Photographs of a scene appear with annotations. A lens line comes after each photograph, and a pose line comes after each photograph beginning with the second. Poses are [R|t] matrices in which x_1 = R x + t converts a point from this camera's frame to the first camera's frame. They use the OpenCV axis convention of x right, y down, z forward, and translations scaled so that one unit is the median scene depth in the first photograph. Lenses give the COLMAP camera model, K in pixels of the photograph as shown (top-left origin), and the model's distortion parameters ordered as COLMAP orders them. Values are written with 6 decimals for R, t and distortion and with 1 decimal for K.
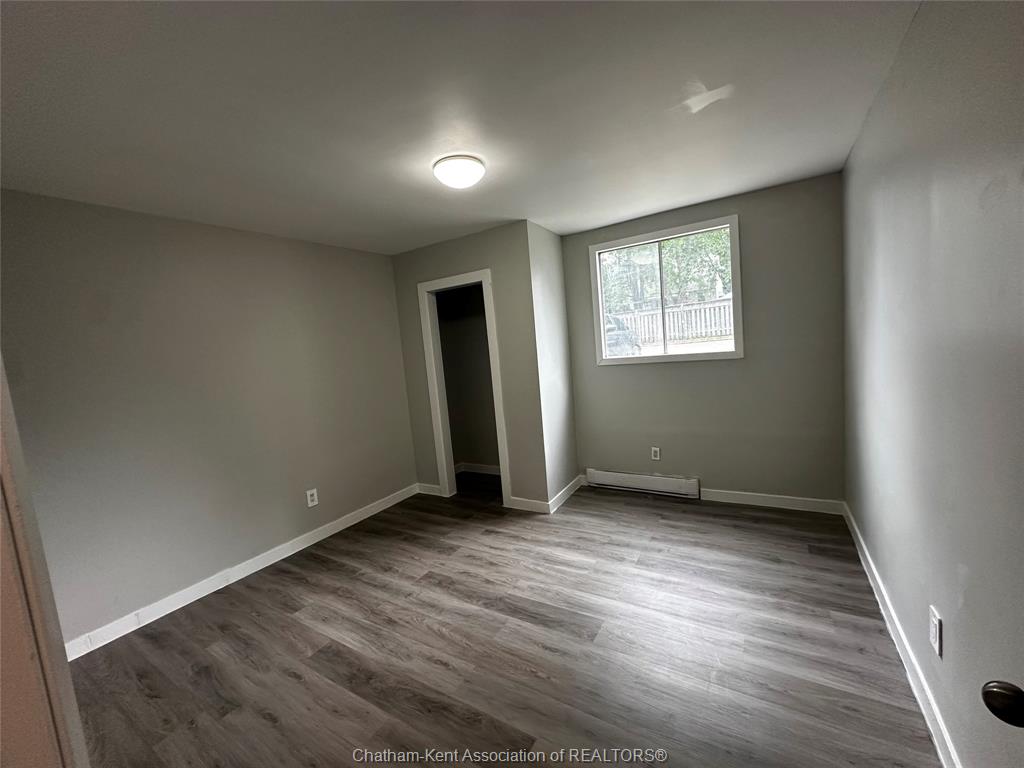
lens RADIAL K [[408.7, 0, 512.0], [0, 408.7, 384.0], [0, 0, 1]] dist [0.001969, 0.000082]
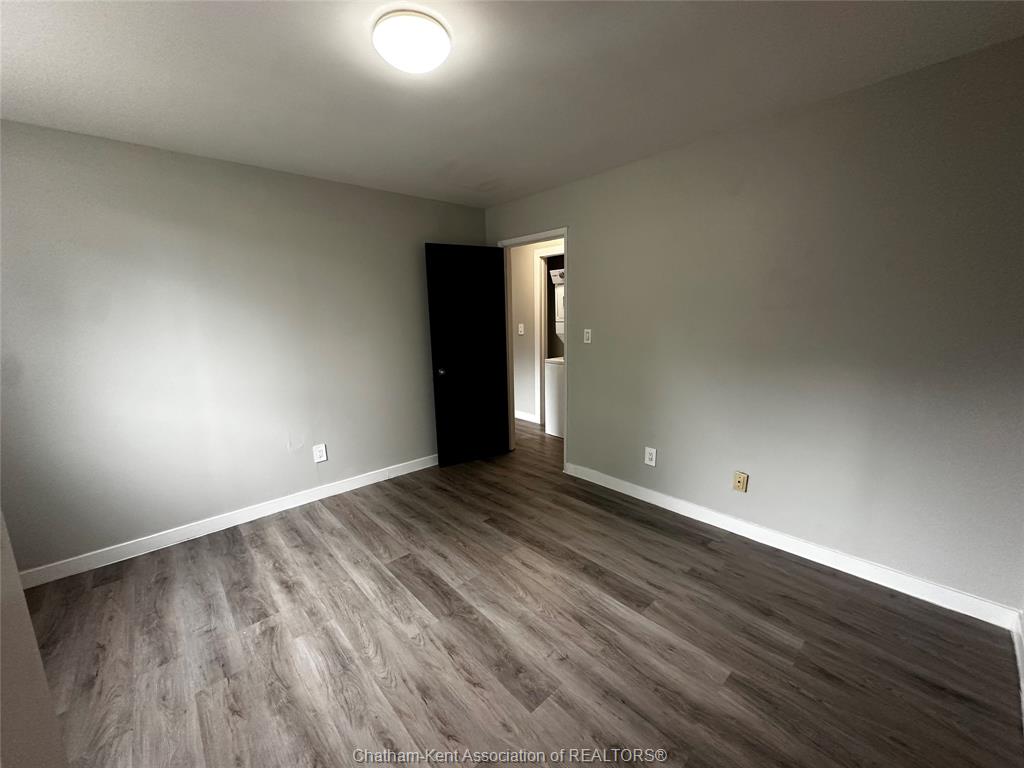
lens RADIAL K [[408.7, 0, 512.0], [0, 408.7, 384.0], [0, 0, 1]] dist [0.001969, 0.000082]
pose [[-0.953863, 0.061554, 0.293865, -0.426456], [0.136267, 0.960901, 0.241040, -0.112213], [-0.267538, 0.269963, -0.924956, 1.633502]]
